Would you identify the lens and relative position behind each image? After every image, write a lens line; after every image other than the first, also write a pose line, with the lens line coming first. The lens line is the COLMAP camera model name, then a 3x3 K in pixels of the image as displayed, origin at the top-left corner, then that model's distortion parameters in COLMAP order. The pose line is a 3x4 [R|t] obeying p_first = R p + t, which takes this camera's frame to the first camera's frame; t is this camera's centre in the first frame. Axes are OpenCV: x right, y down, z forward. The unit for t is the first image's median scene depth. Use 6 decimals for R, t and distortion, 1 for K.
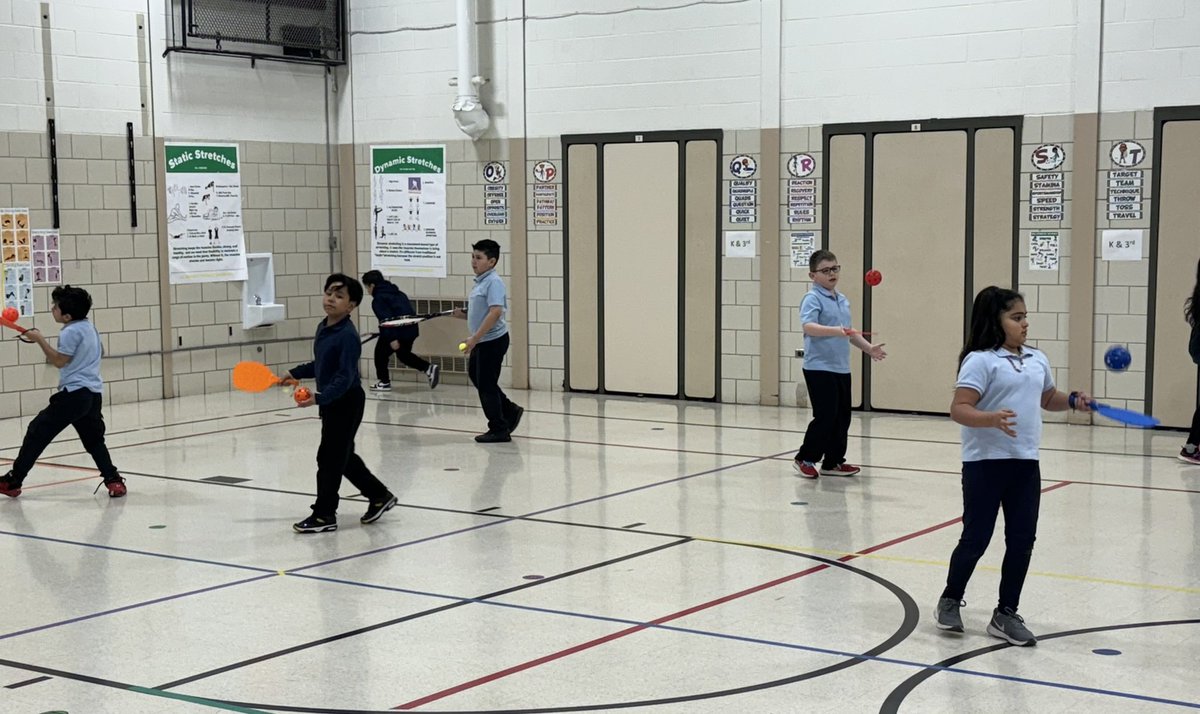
lens RADIAL K [[1909.6, 0, 513.3], [0, 1909.6, 405.2], [0, 0, 1]] dist [0.170076, 0.000000]
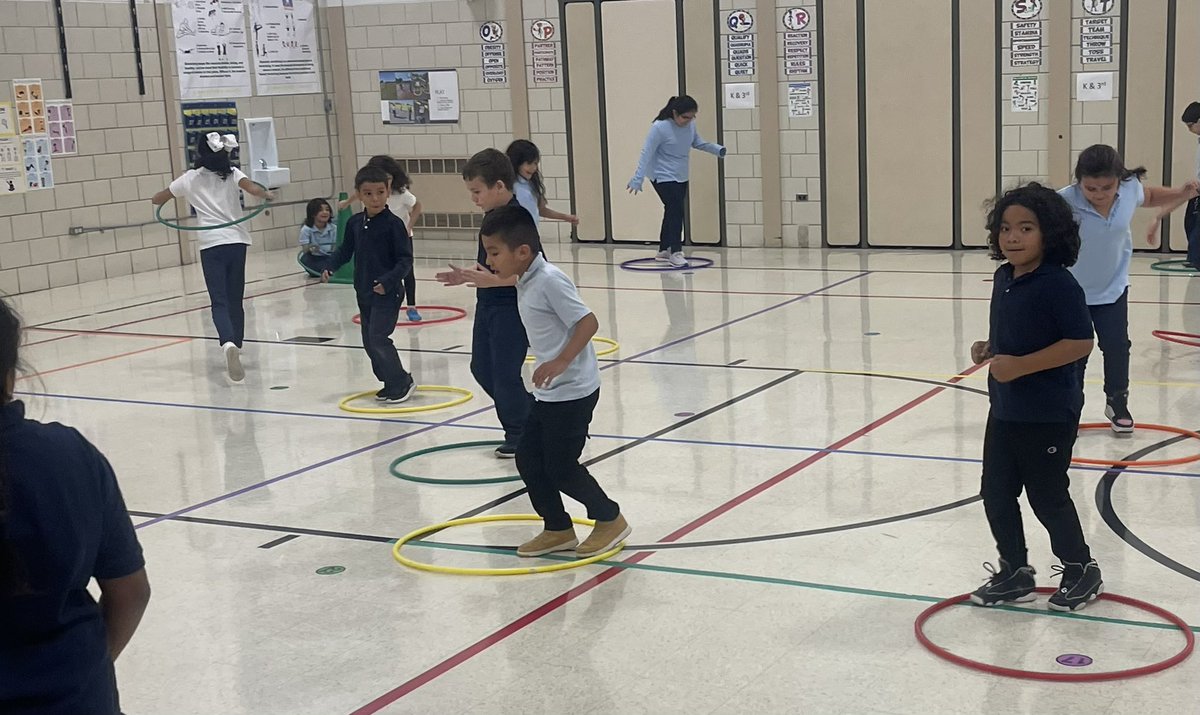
lens RADIAL K [[1784.6, 0, 680.3], [0, 1784.6, 436.0], [0, 0, 1]] dist [0.076773, 0.000000]
pose [[0.985958, -0.059119, 0.156176, -0.078181], [0.043050, 0.993609, 0.104342, -0.001324], [-0.161347, -0.096153, 0.982203, 0.010742]]
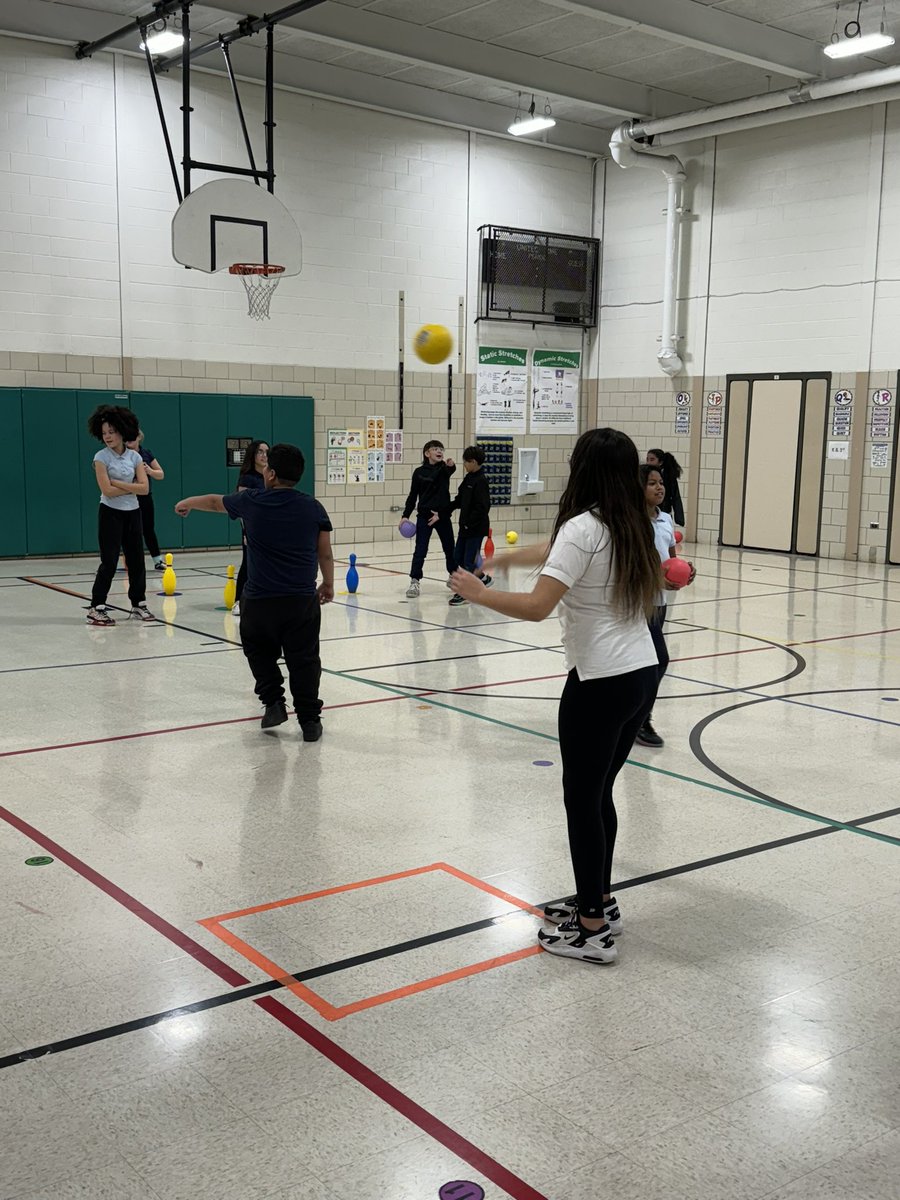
lens RADIAL K [[1350.0, 0, 445.8], [0, 1350.0, 595.1], [0, 0, 1]] dist [0.183584, 0.000000]
pose [[0.963507, 0.062030, -0.260397, 0.106474], [-0.055645, 0.997943, 0.031828, 0.010271], [0.261836, -0.016176, 0.964977, -0.099584]]
